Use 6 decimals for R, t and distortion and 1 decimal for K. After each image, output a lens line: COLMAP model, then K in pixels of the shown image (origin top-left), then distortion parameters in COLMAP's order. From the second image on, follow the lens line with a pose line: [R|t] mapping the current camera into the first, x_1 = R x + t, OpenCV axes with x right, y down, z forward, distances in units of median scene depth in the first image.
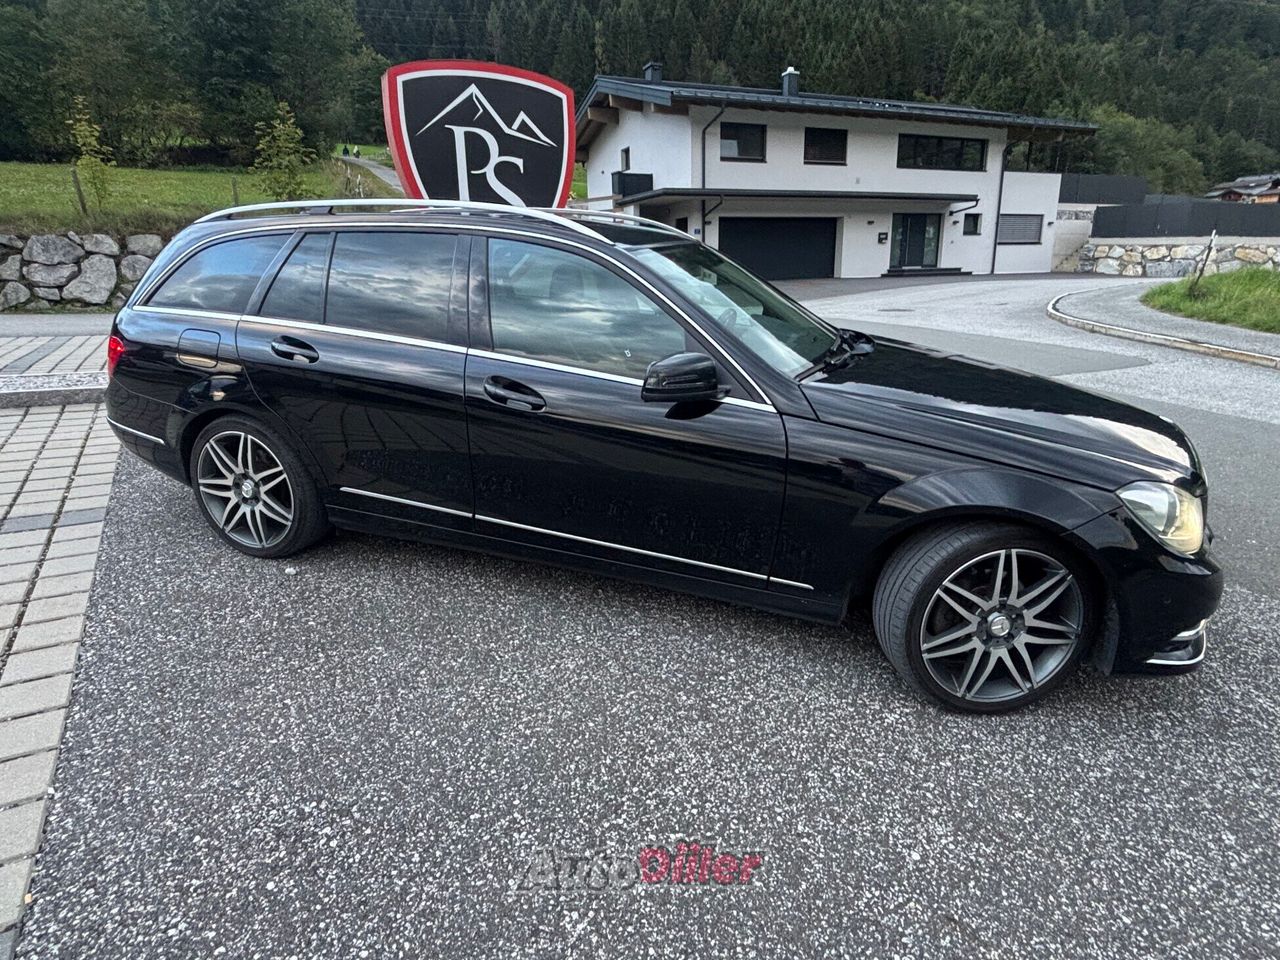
lens RADIAL K [[726.9, 0, 640.0], [0, 726.9, 480.0], [0, 0, 1]] dist [-0.026223, 0.014305]
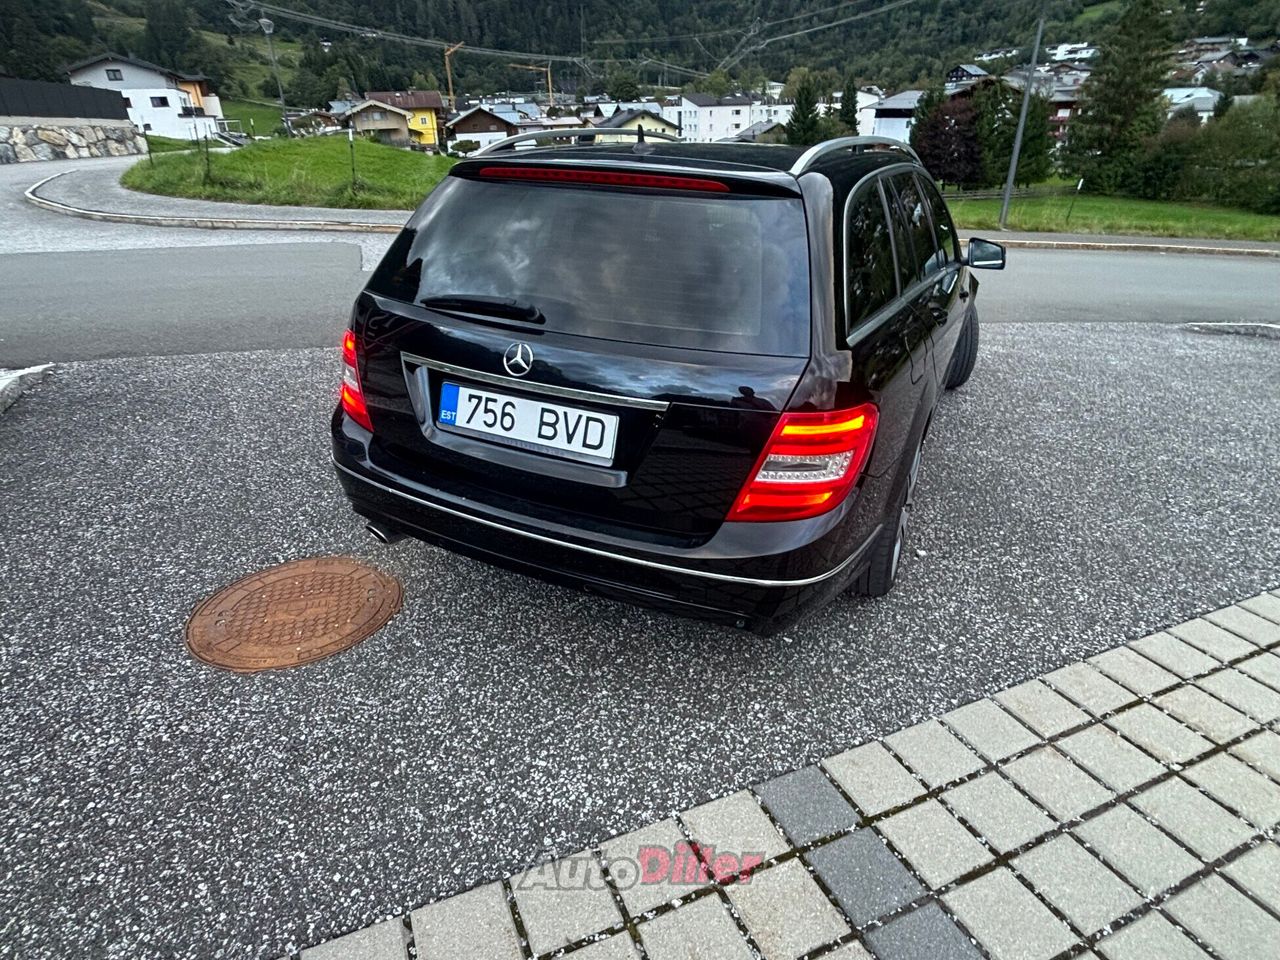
lens RADIAL K [[726.8, 0, 640.0], [0, 726.8, 480.0], [0, 0, 1]] dist [-0.004011, -0.002555]
pose [[0.118307, -0.435151, 0.892551, -0.163214], [0.299357, 0.872674, 0.385780, -0.052992], [-0.946778, 0.221551, 0.233509, 0.135242]]
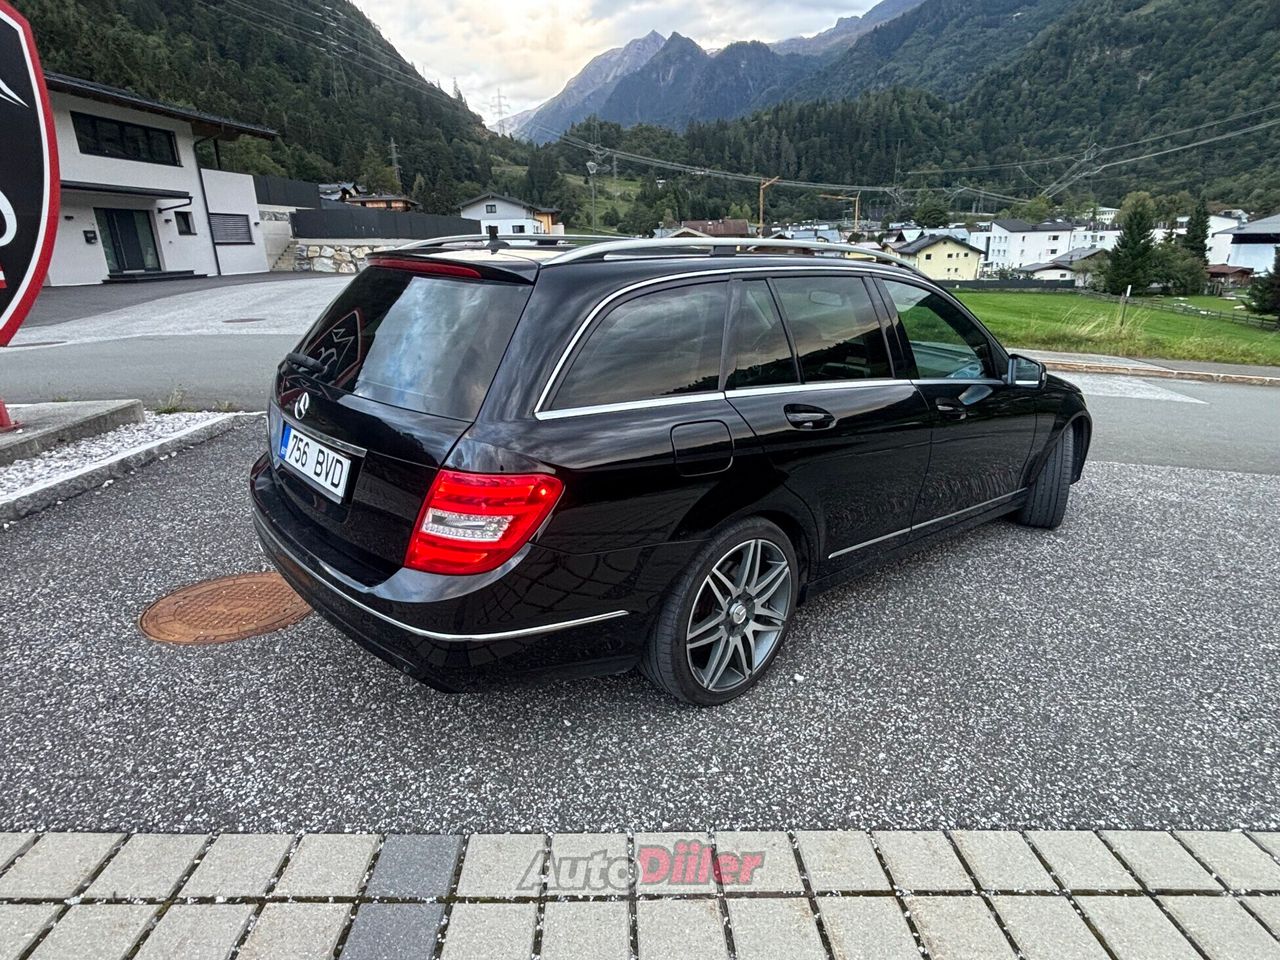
lens RADIAL K [[728.1, 0, 634.9], [0, 728.1, 480.6], [0, 0, 1]] dist [-0.019229, 0.013308]
pose [[0.485961, -0.263131, 0.833429, -0.149724], [0.259465, 0.954045, 0.149921, -0.033169], [-0.834578, 0.143390, 0.531902, 0.082746]]
